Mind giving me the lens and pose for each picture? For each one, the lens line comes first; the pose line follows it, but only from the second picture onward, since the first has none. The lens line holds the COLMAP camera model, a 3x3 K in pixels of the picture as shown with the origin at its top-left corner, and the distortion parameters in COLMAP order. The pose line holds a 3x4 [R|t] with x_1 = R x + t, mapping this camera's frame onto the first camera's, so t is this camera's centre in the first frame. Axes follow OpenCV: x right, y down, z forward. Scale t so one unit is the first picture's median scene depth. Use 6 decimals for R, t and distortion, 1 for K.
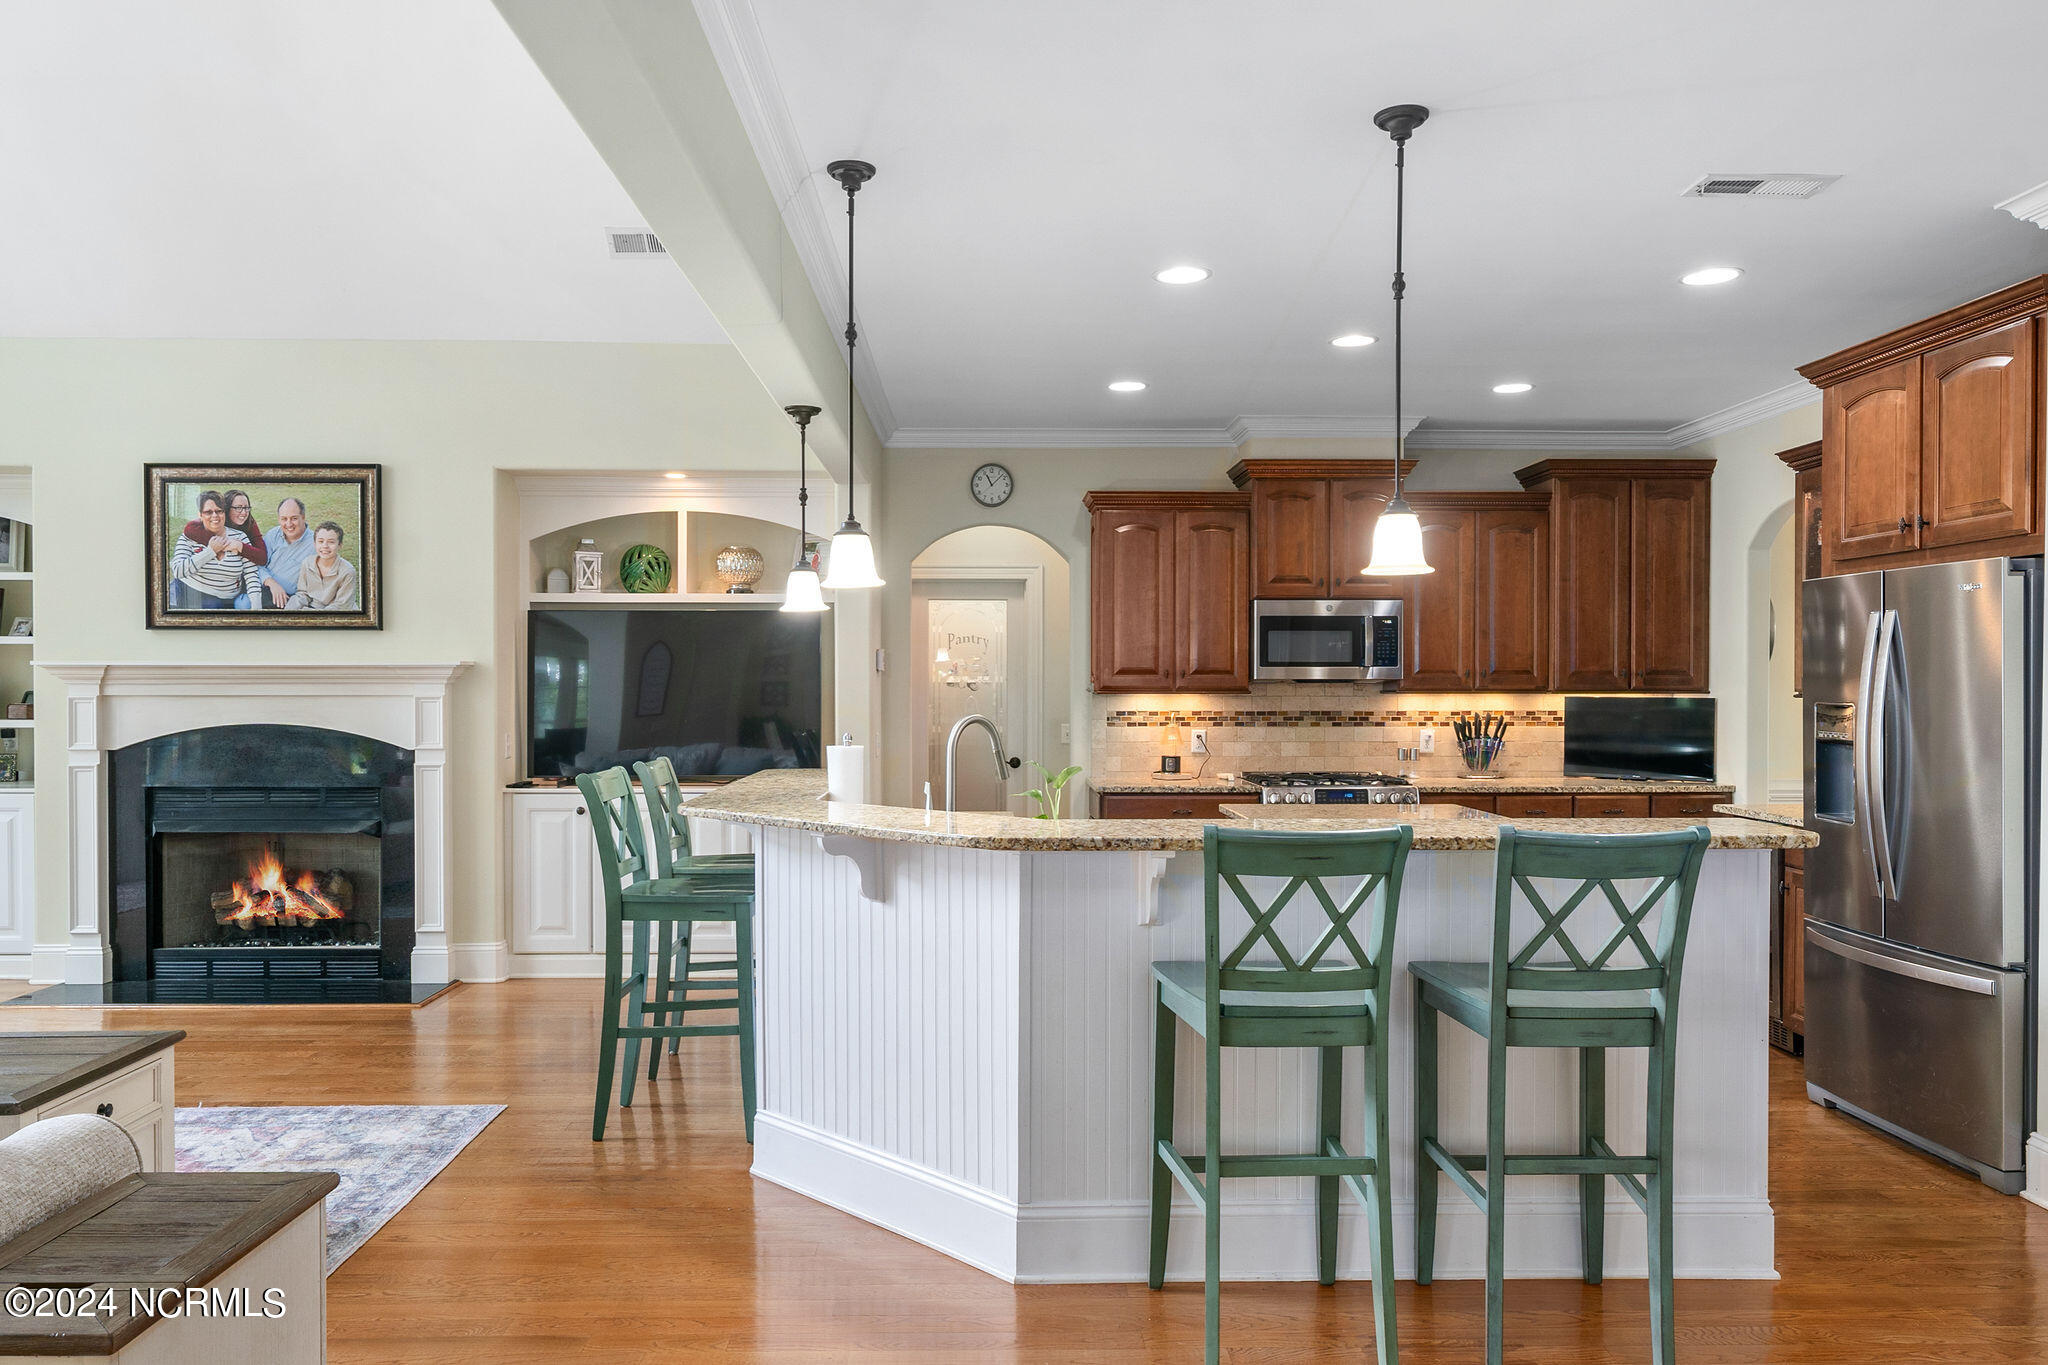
lens RADIAL K [[1426.6, 0, 1024.0], [0, 1426.6, 682.5], [0, 0, 1]] dist [-0.002387, -0.001942]
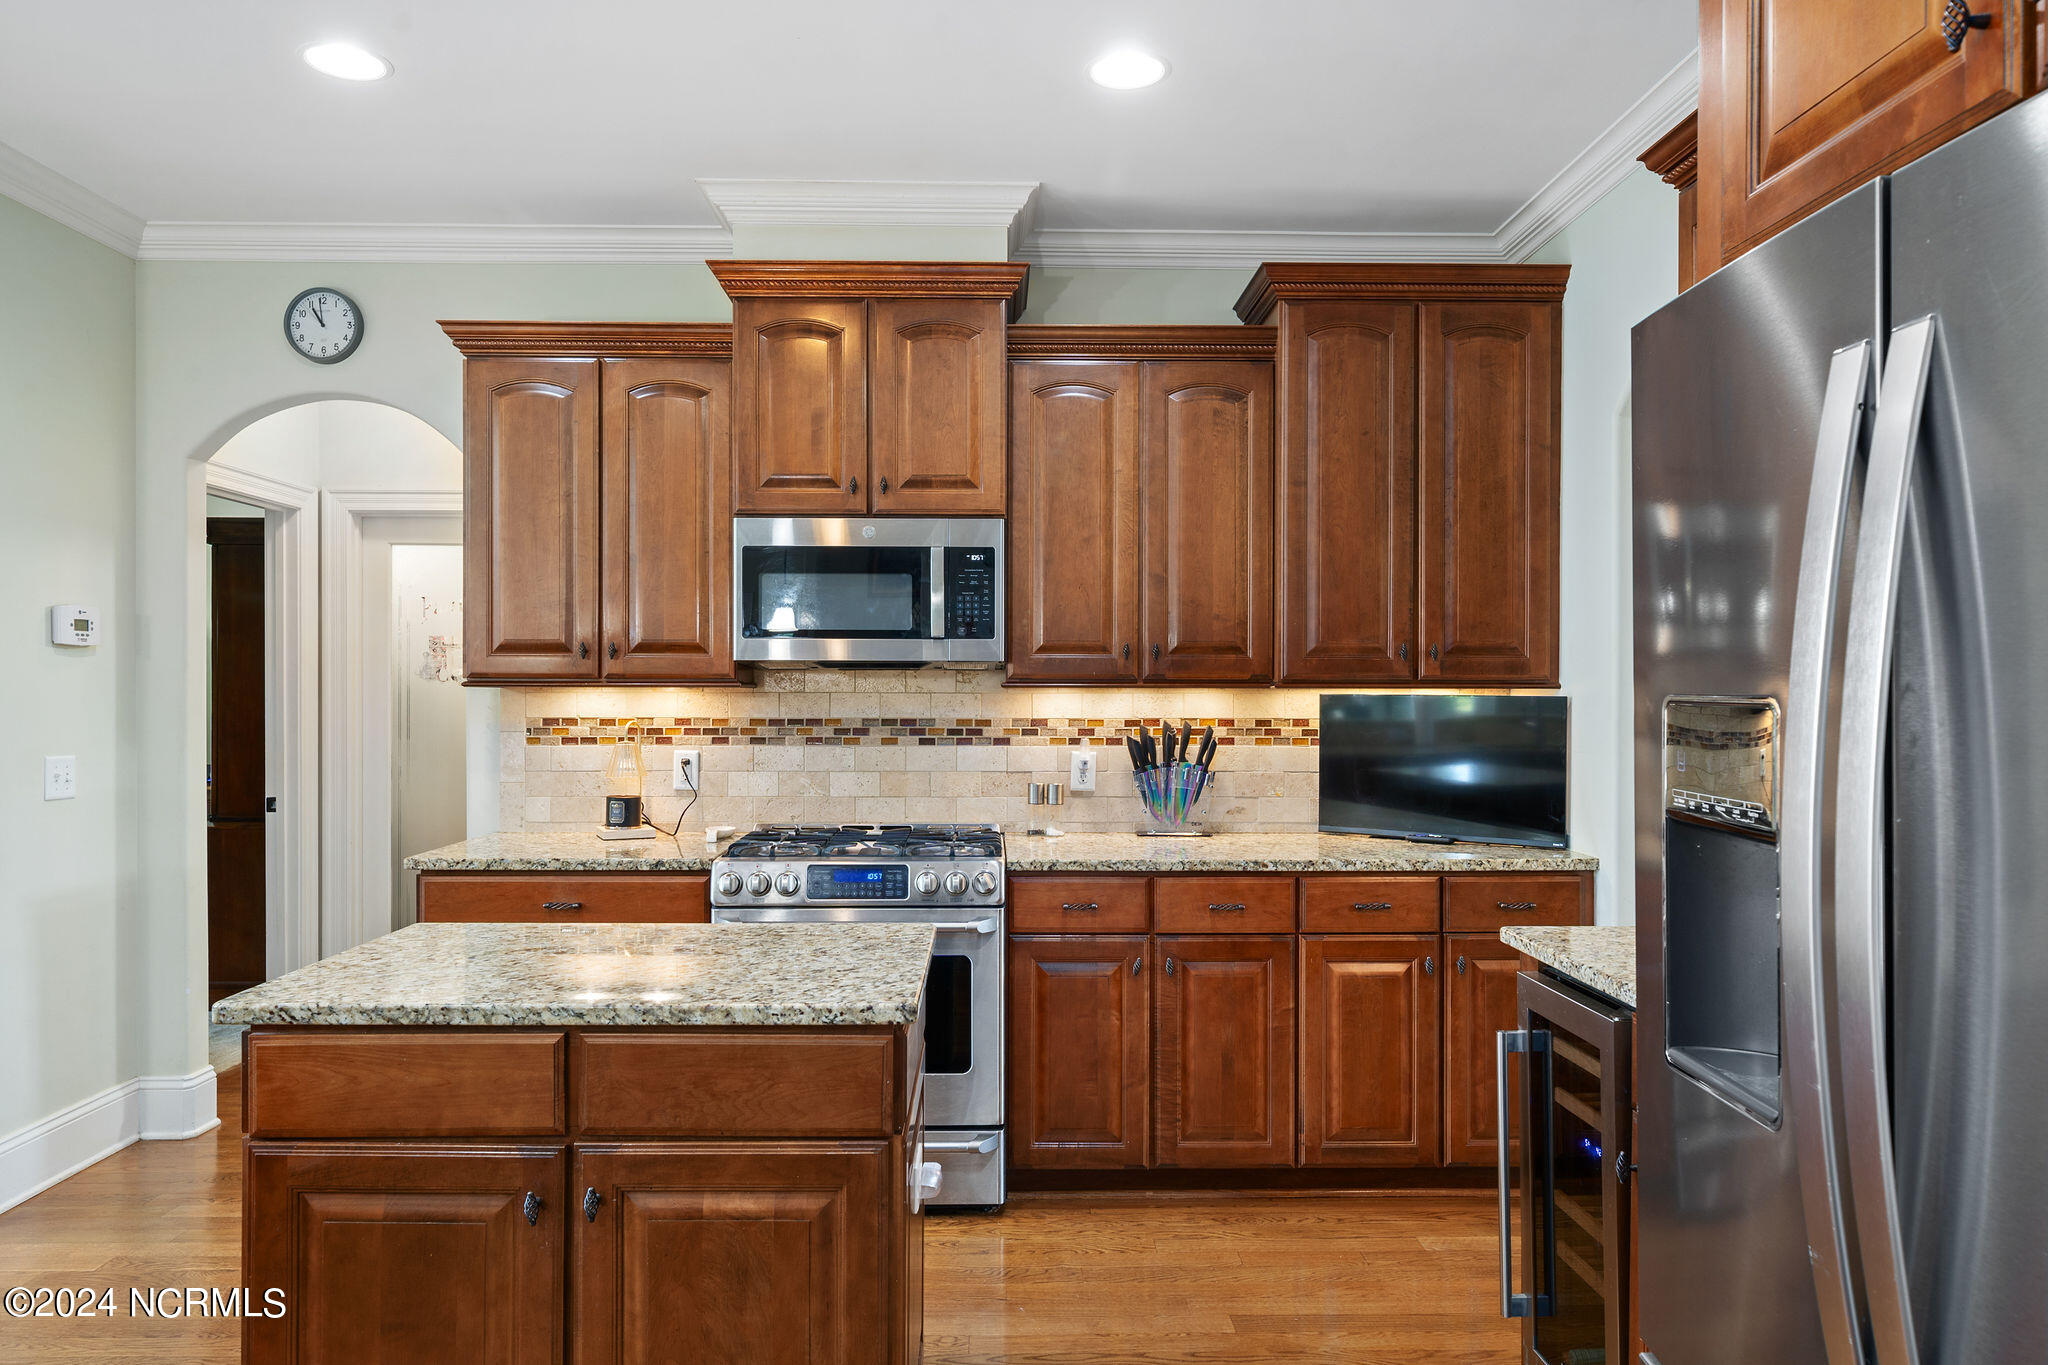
lens RADIAL K [[1399.1, 0, 1024.0], [0, 1399.1, 682.5], [0, 0, 1]] dist [-0.002599, 0.000326]
pose [[0.999997, 0.002157, -0.000682, 0.270317], [-0.002160, 0.999983, -0.005348, 0.008757], [0.000671, 0.005350, 0.999985, 0.450831]]
